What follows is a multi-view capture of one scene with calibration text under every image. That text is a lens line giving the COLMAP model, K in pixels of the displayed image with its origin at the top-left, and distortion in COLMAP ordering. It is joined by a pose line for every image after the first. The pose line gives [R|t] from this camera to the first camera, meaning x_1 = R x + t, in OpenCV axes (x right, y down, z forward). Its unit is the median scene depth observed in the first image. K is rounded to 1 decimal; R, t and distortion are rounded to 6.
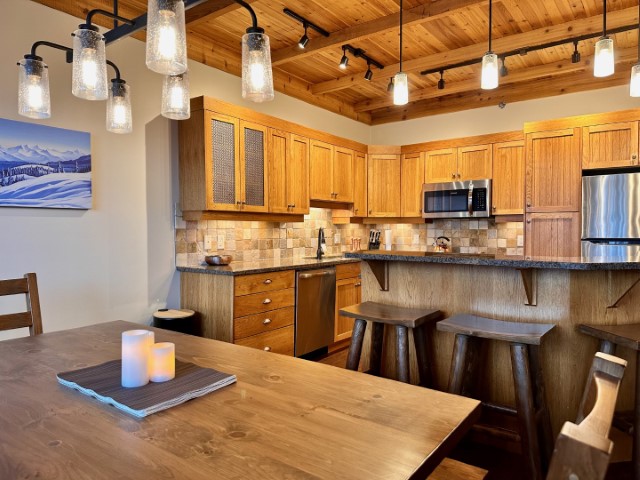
lens RADIAL K [[451.2, 0, 320.0], [0, 451.2, 240.0], [0, 0, 1]] dist [0.086449, -0.106878]
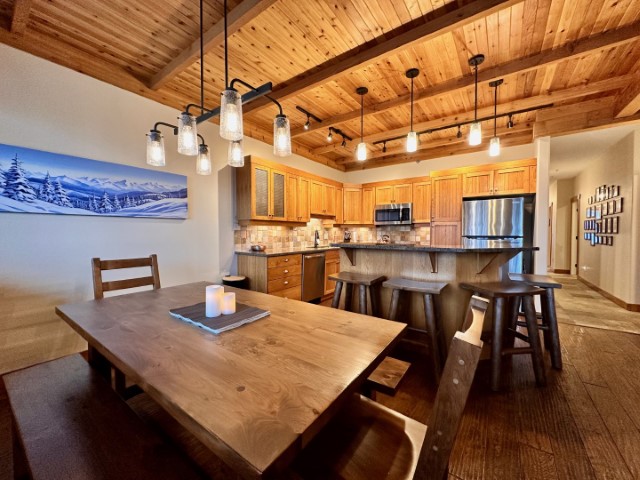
lens RADIAL K [[256.9, 0, 318.3], [0, 256.9, 238.7], [0, 0, 1]] dist [0.002612, 0.000285]
pose [[0.999948, 0.000821, 0.010180, -0.002374], [-0.000857, 0.999993, 0.003607, 0.004417], [-0.010177, -0.003615, 0.999942, -0.000171]]
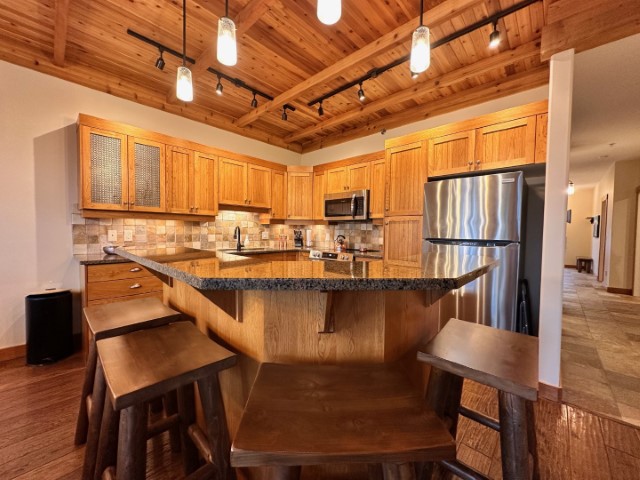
lens RADIAL K [[256.1, 0, 318.1], [0, 256.1, 238.5], [0, 0, 1]] dist [-0.000124, 0.000067]
pose [[0.992494, 0.020357, -0.120586, 0.411617], [-0.019513, 0.999776, 0.008181, -0.003829], [0.120725, -0.005767, 0.992669, 0.367725]]
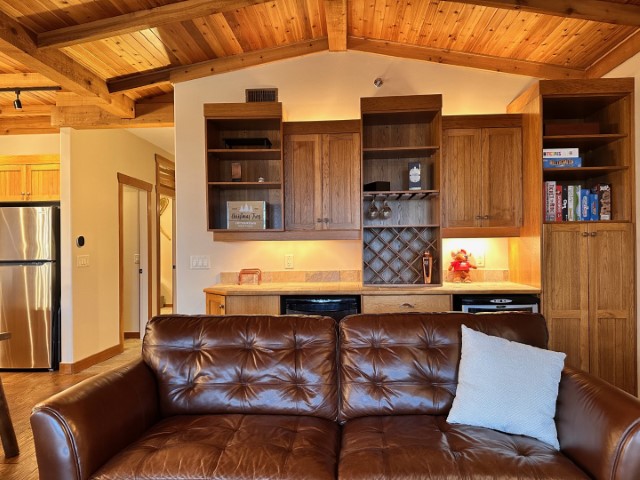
lens RADIAL K [[451.2, 0, 320.0], [0, 451.2, 240.0], [0, 0, 1]] dist [0.086449, -0.106878]
pose [[0.841545, -0.003781, 0.540174, 0.697194], [0.023719, 0.999270, -0.029957, -0.001531], [-0.539666, 0.038023, 0.841020, -0.466254]]
